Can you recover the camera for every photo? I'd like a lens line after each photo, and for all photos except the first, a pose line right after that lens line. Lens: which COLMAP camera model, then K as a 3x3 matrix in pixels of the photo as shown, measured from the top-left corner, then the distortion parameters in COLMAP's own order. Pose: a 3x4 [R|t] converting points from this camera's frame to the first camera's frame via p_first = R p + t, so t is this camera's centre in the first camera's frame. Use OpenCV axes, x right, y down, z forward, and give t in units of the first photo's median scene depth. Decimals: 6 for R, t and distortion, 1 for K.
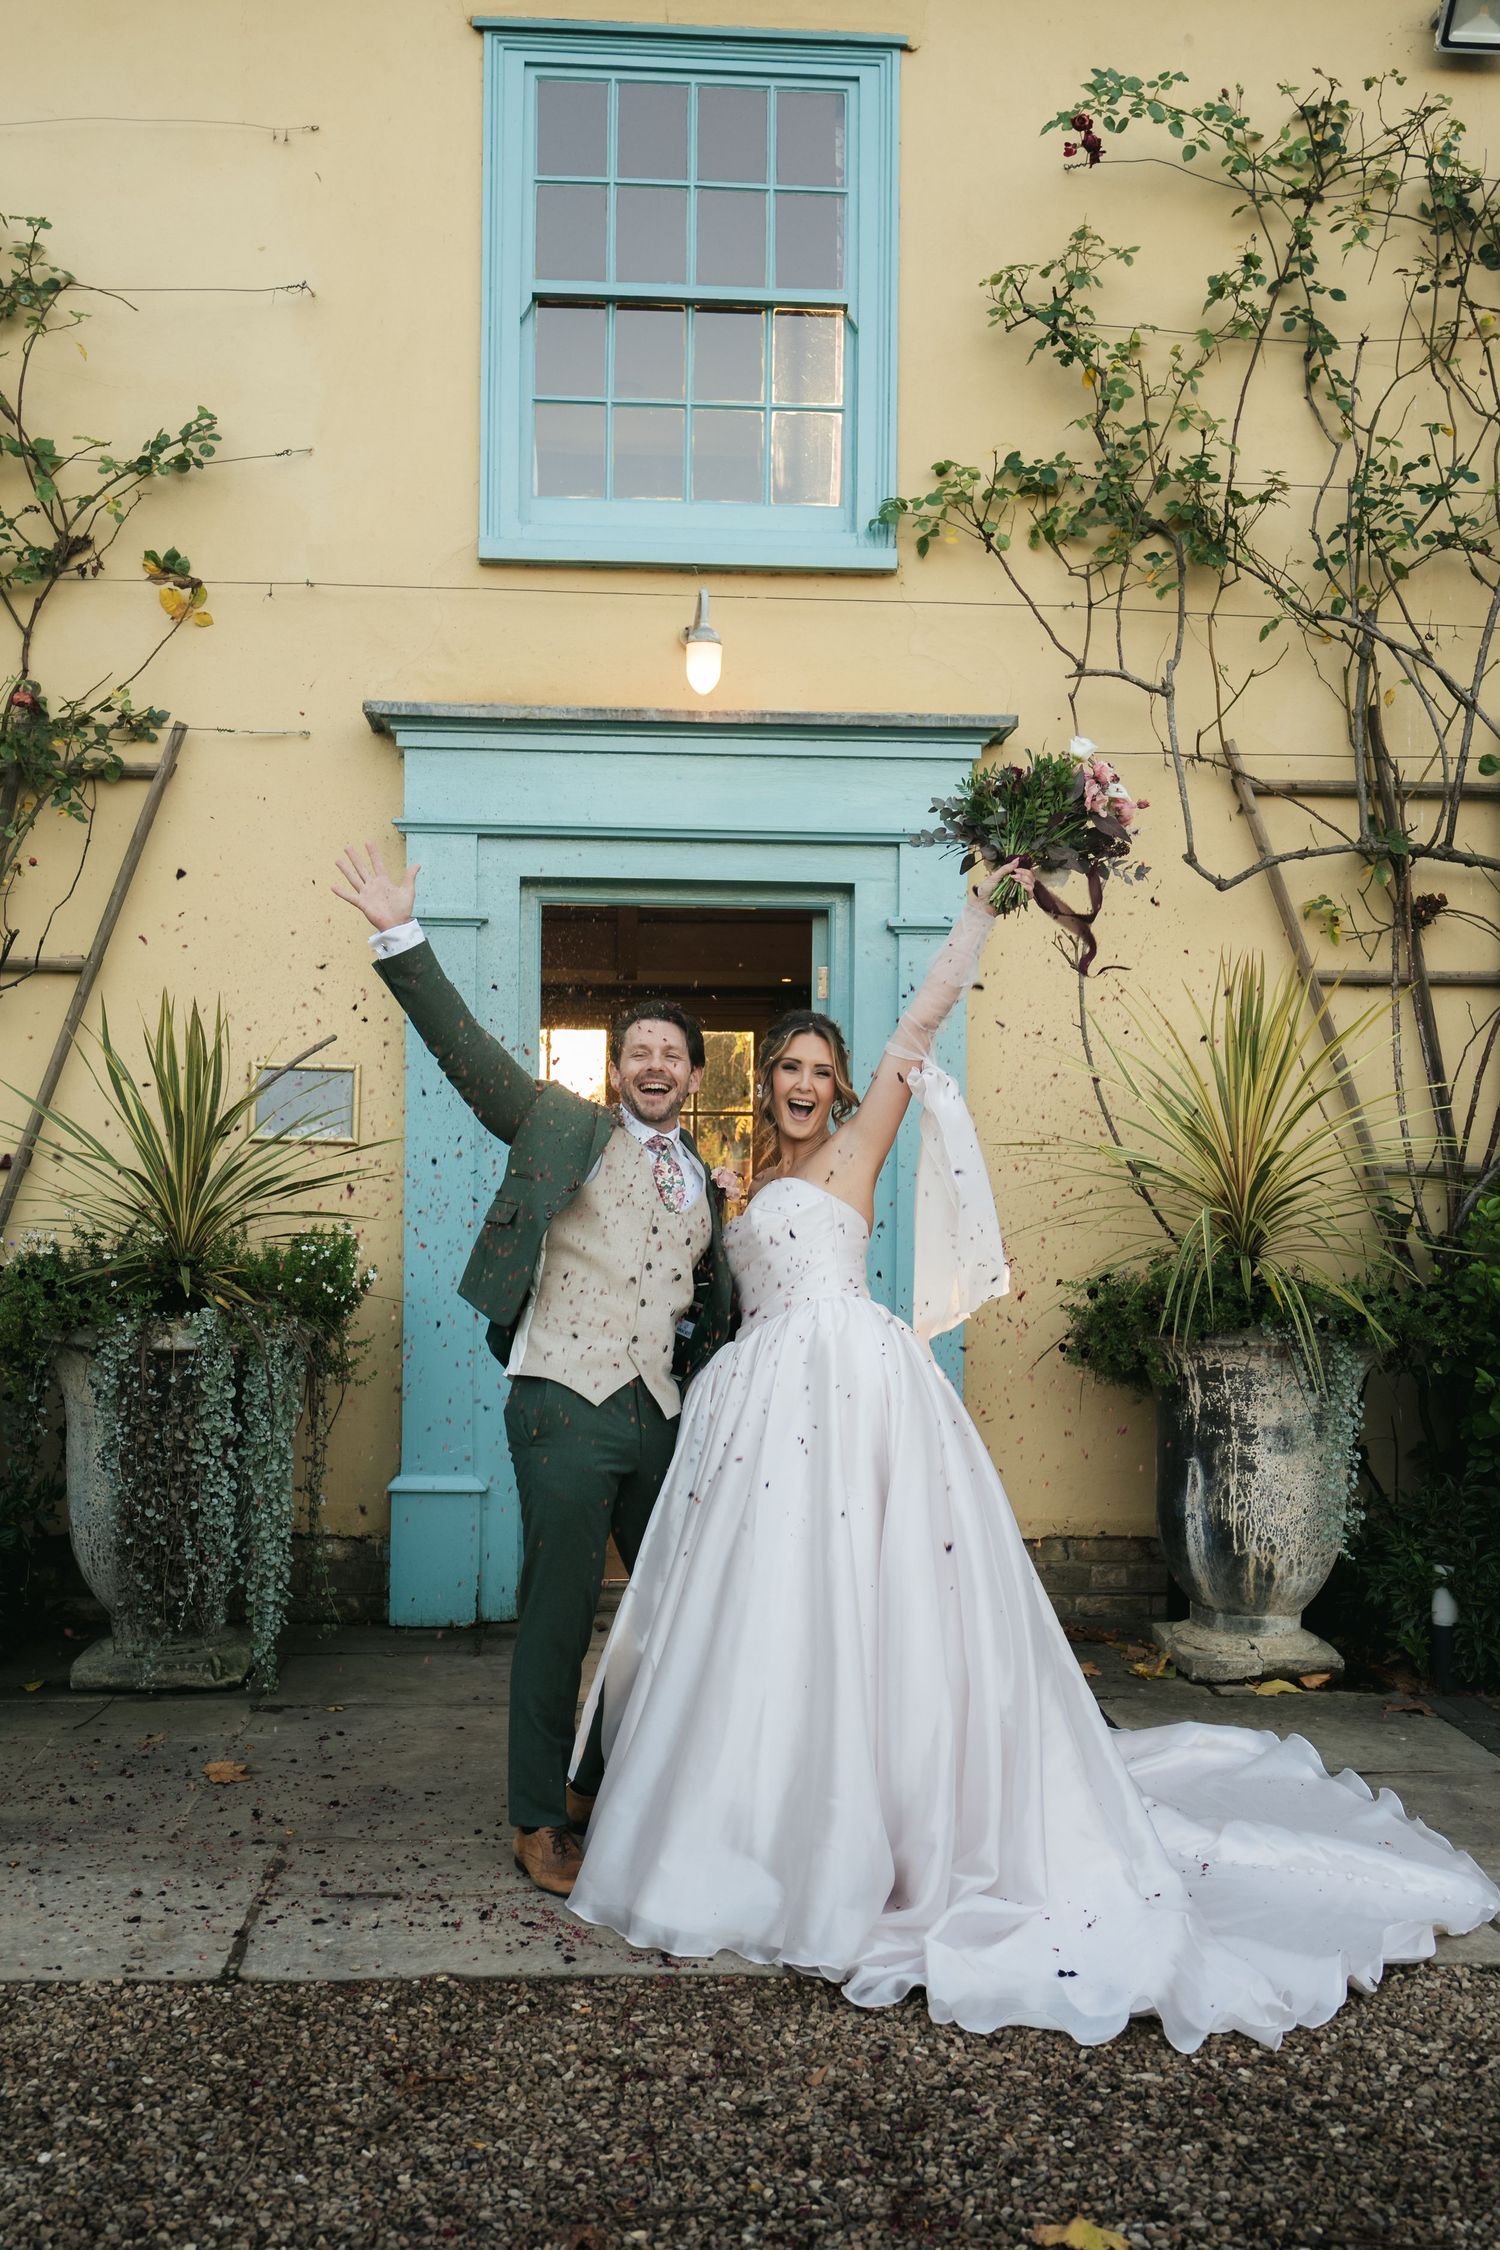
lens RADIAL K [[2238.3, 0, 750.0], [0, 2238.3, 1125.0], [0, 0, 1]] dist [-0.005015, 0.000076]
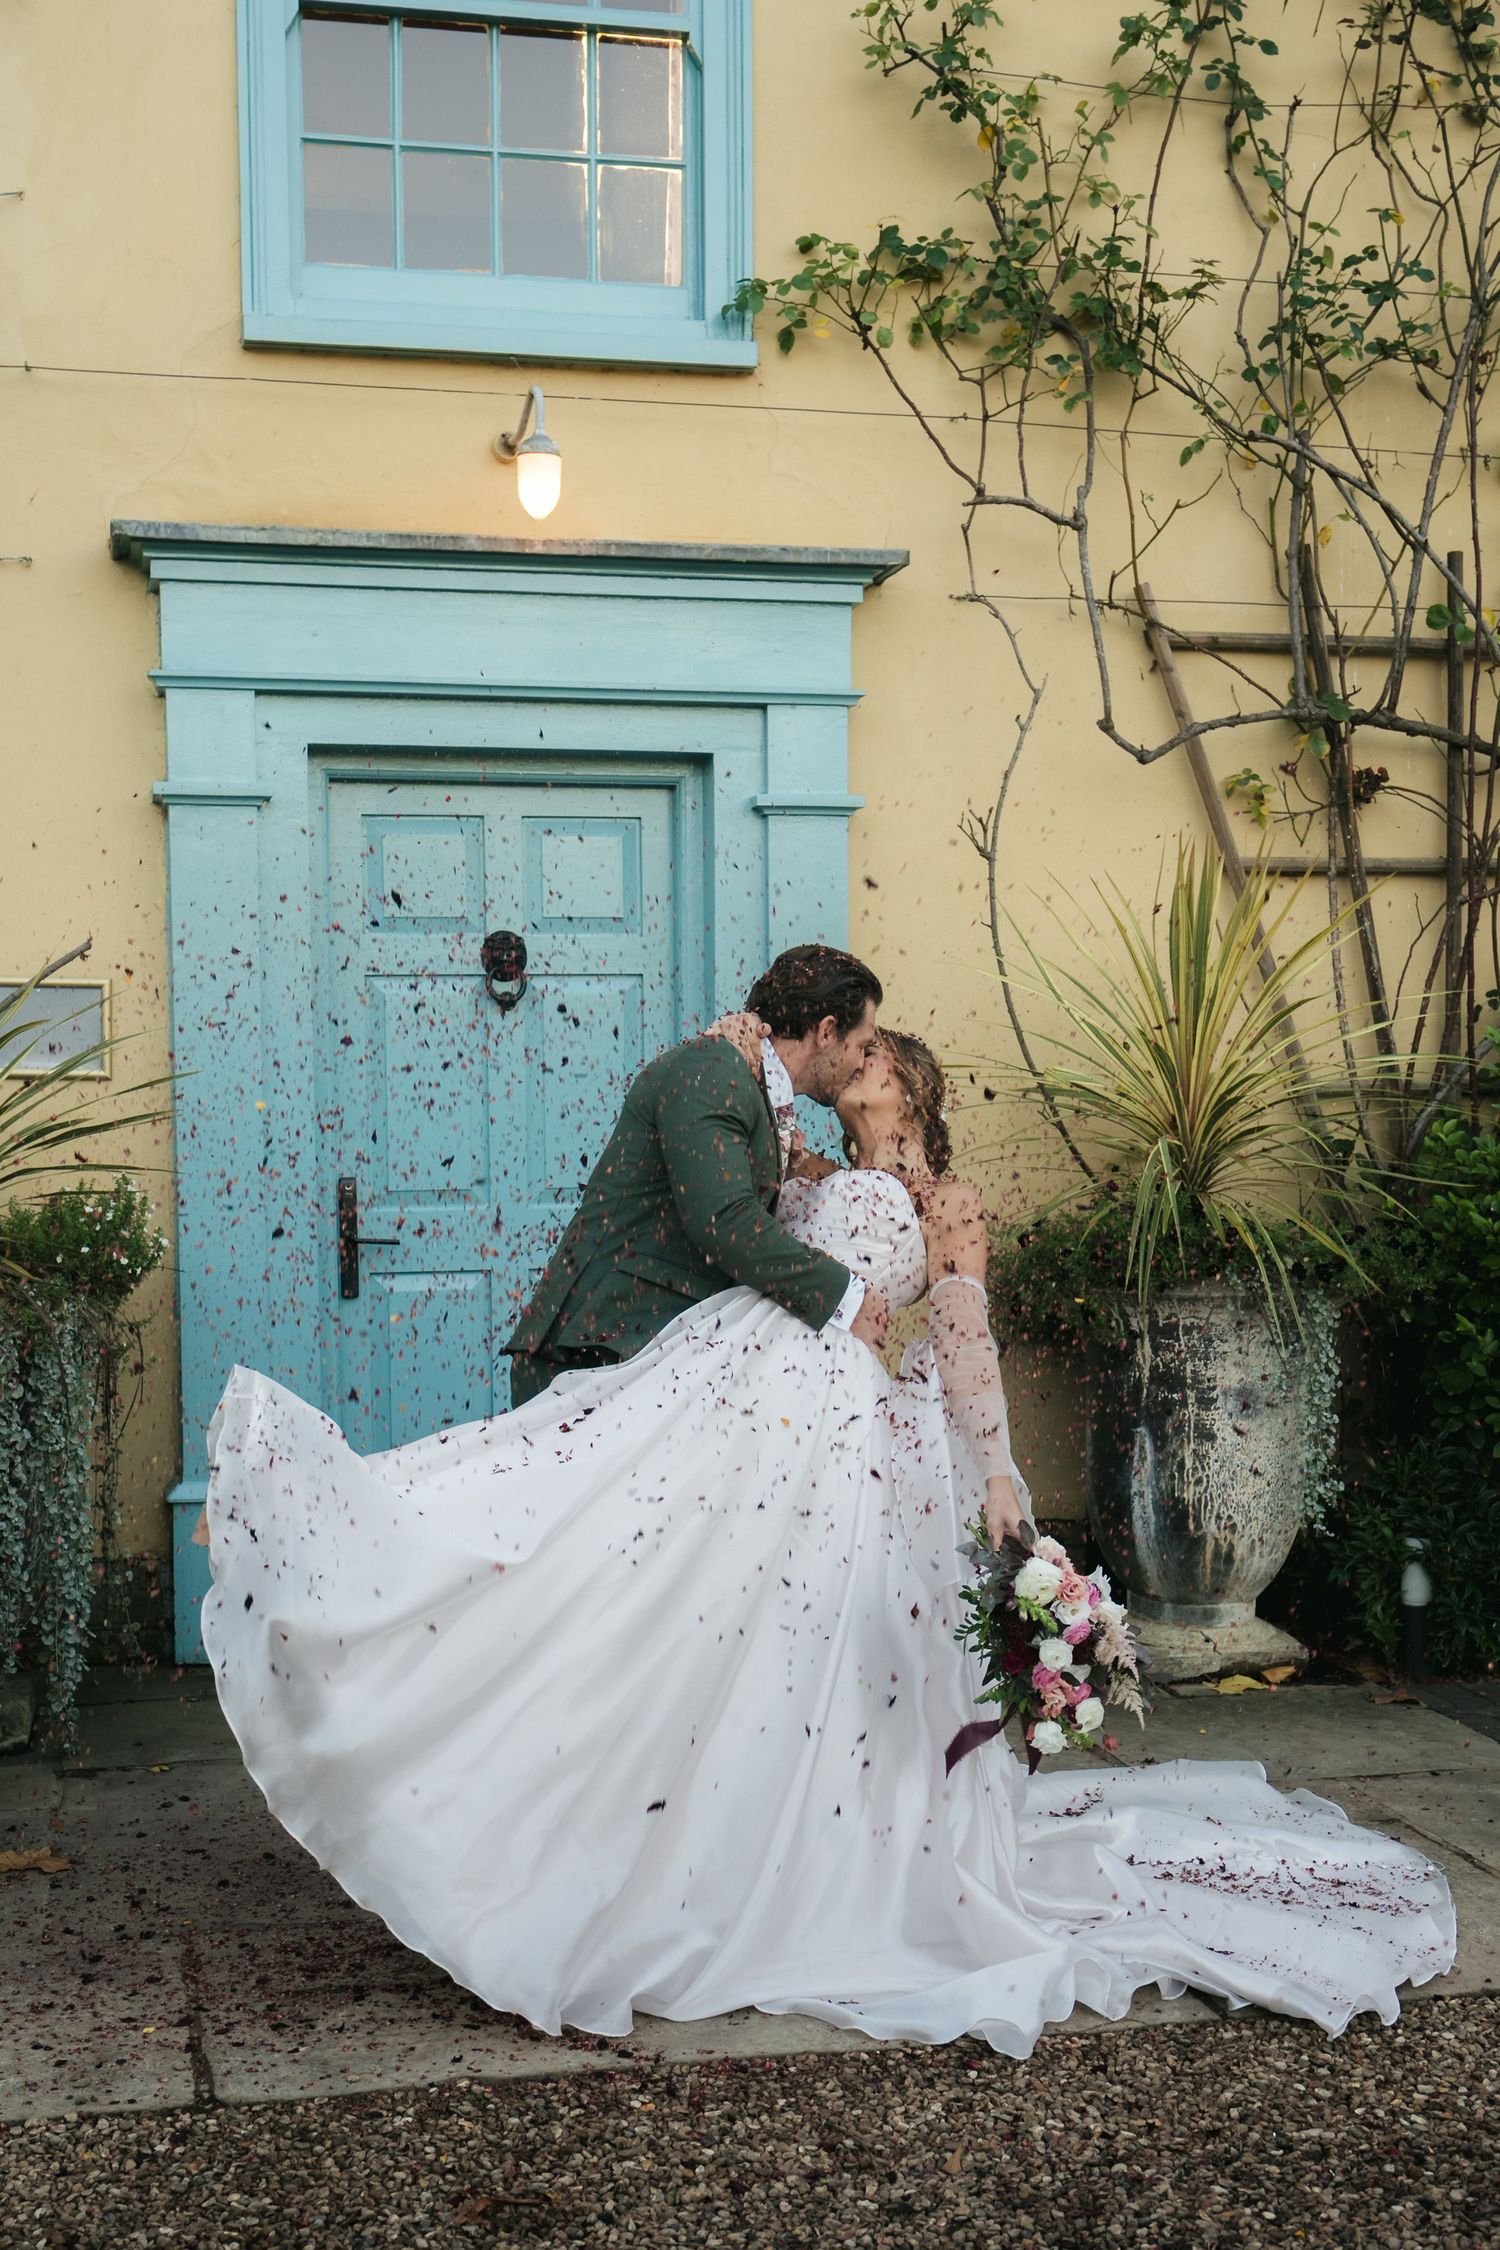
lens RADIAL K [[2664.1, 0, 749.2], [0, 2664.1, 1231.7], [0, 0, 1]] dist [-0.003968, 0.003736]
pose [[0.987459, -0.024733, 0.155927, -0.101785], [0.013278, 0.997164, 0.074079, -0.004464], [-0.157317, -0.071079, 0.984987, 0.014606]]
